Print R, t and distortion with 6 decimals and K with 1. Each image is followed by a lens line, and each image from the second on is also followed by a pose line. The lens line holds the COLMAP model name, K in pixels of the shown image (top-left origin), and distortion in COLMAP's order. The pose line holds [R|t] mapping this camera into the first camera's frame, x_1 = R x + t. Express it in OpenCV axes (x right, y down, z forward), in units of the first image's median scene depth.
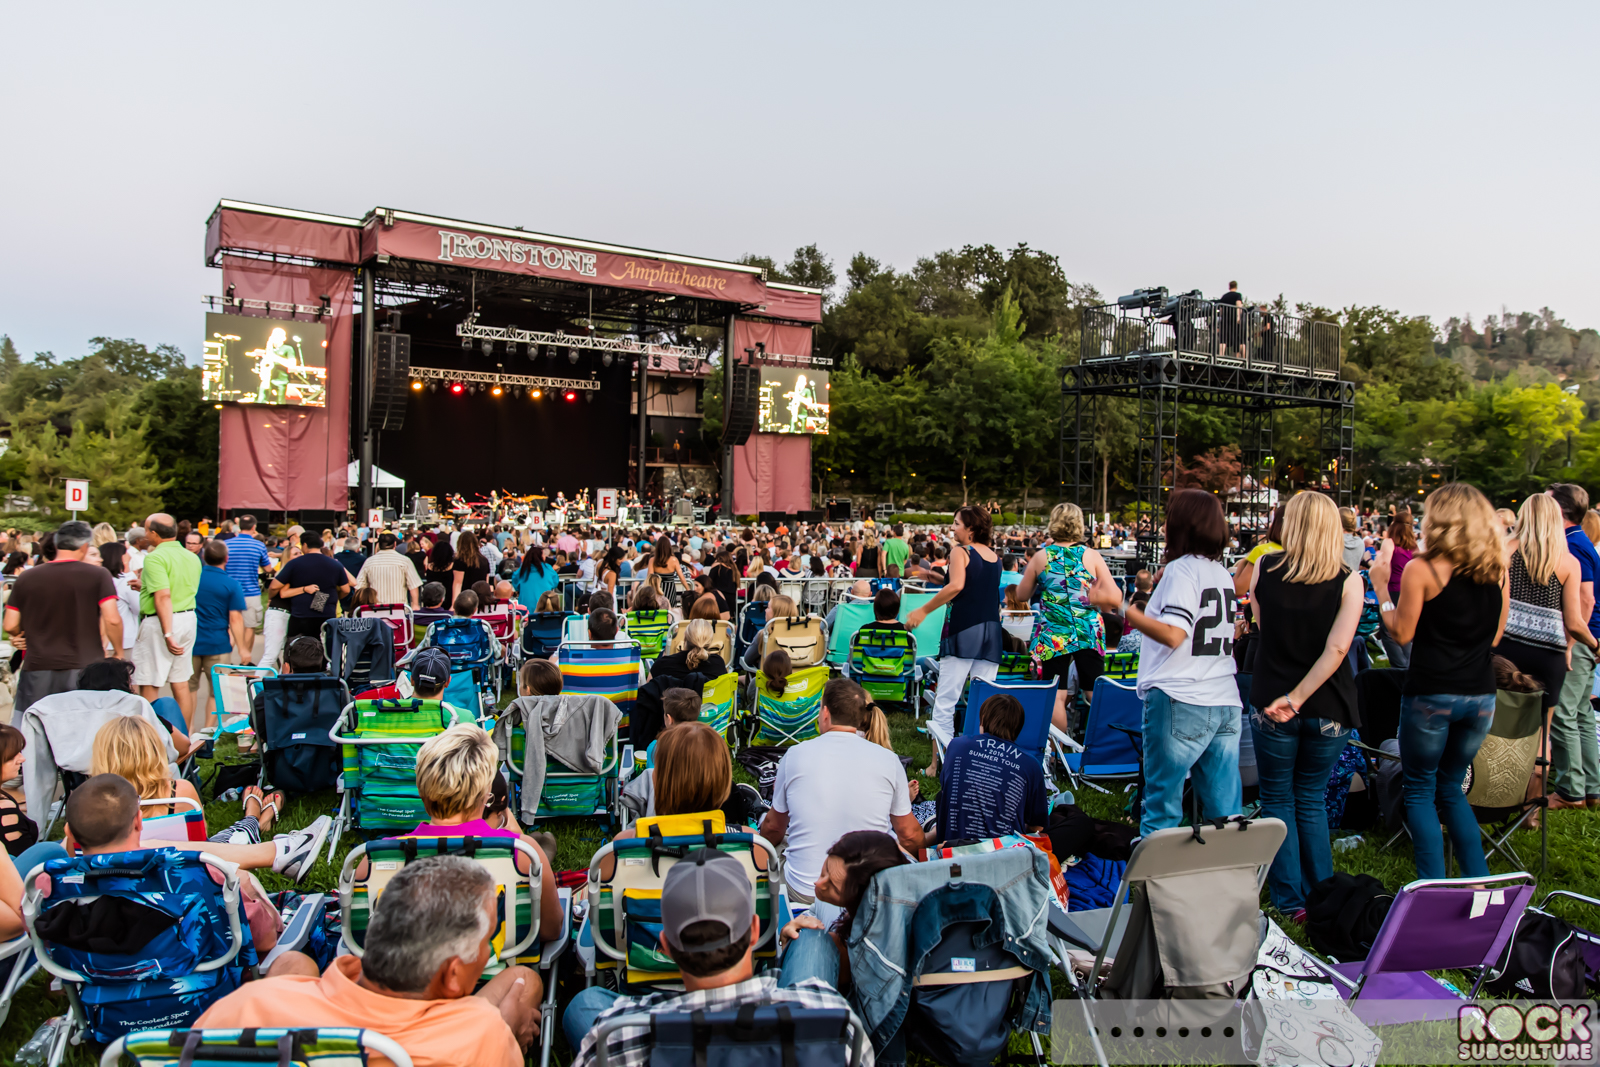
lens RADIAL K [[1127.3, 0, 800.0], [0, 1127.3, 533.5], [0, 0, 1]] dist [-0.002423, -0.001288]
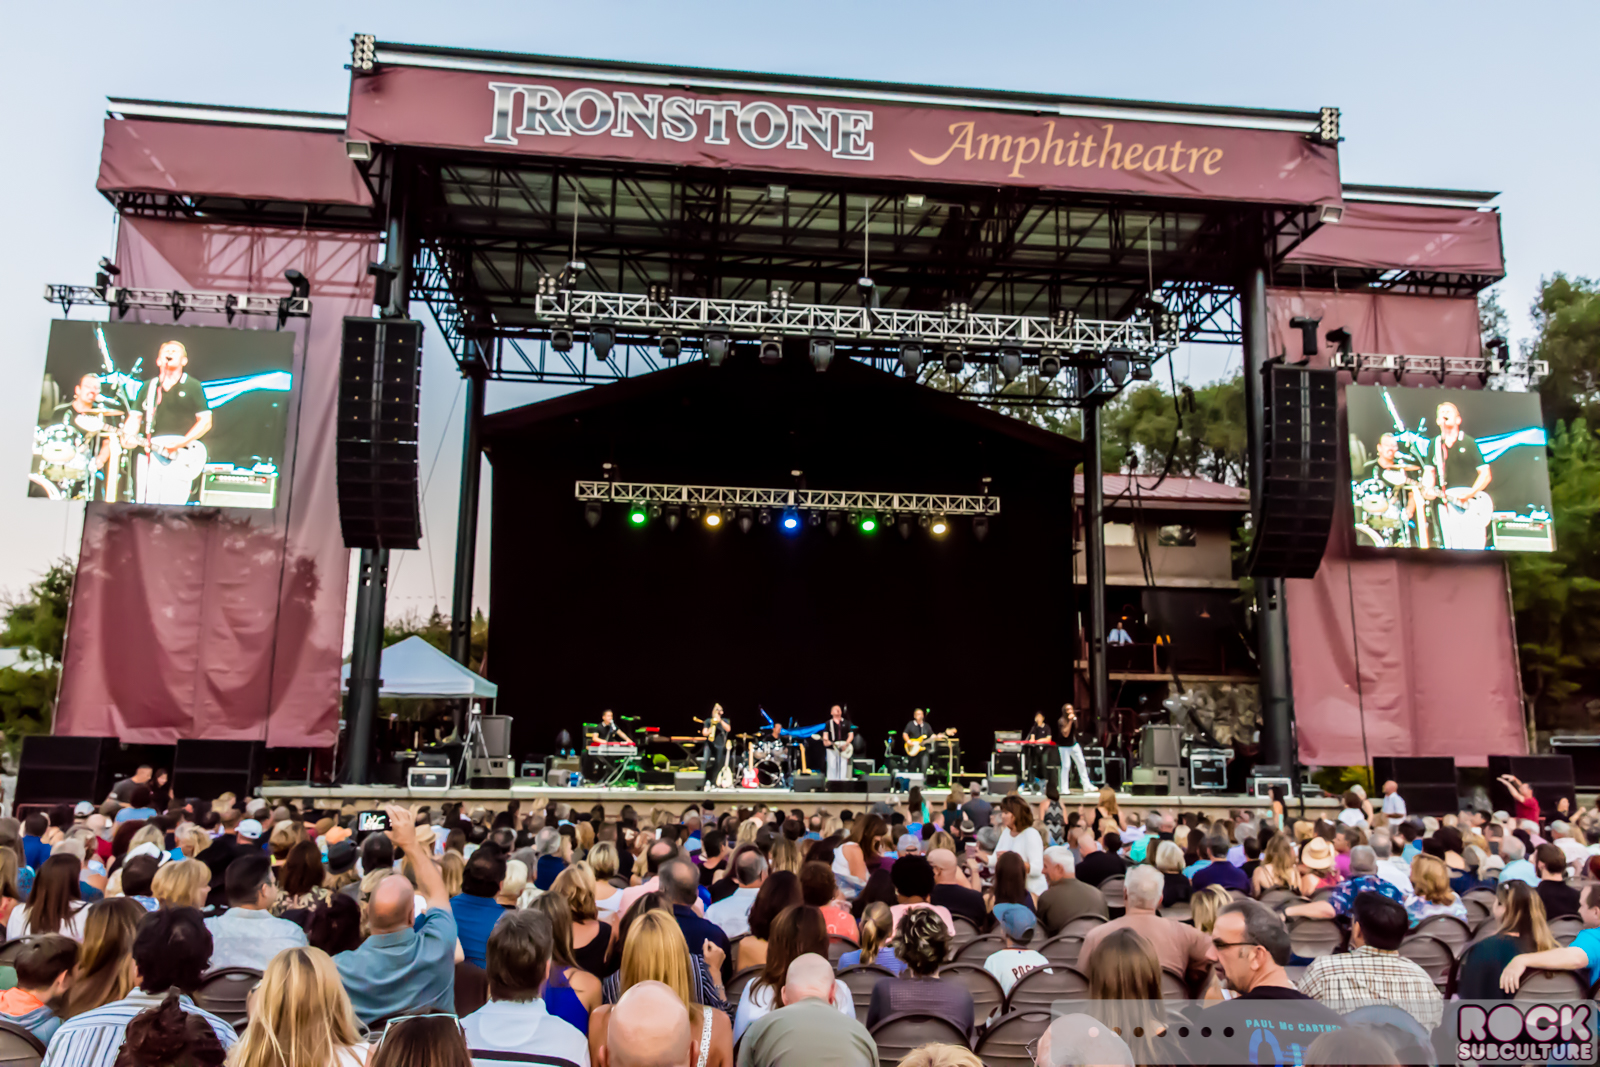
lens RADIAL K [[1207.4, 0, 800.0], [0, 1207.4, 533.5], [0, 0, 1]] dist [-0.000533, -0.002589]
pose [[0.882907, -0.089189, -0.461000, -0.012442], [-0.019296, 0.974073, -0.225409, 0.002191], [0.469151, 0.207910, 0.858295, 0.533905]]
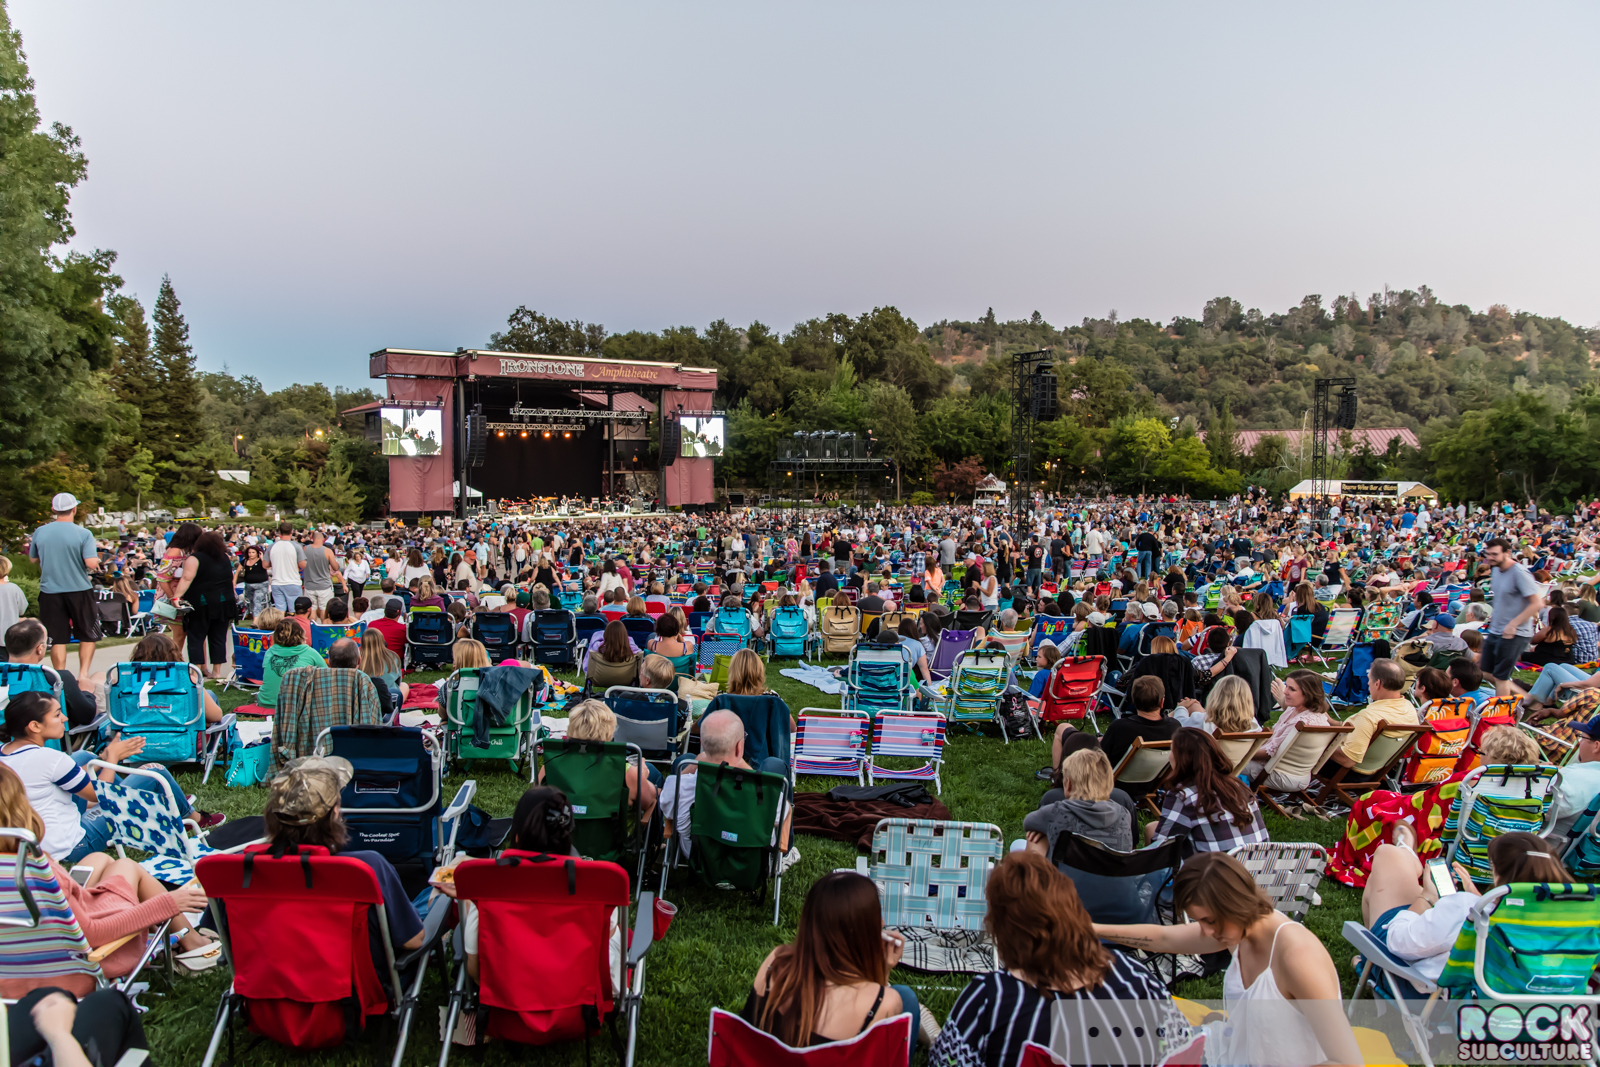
lens RADIAL K [[1117.7, 0, 798.2], [0, 1117.7, 578.1], [0, 0, 1]] dist [0.002535, 0.000198]
pose [[0.999457, -0.019169, 0.026802, 0.088751], [0.017212, 0.997295, 0.071456, -0.024433], [-0.028099, -0.070956, 0.997084, -0.675246]]
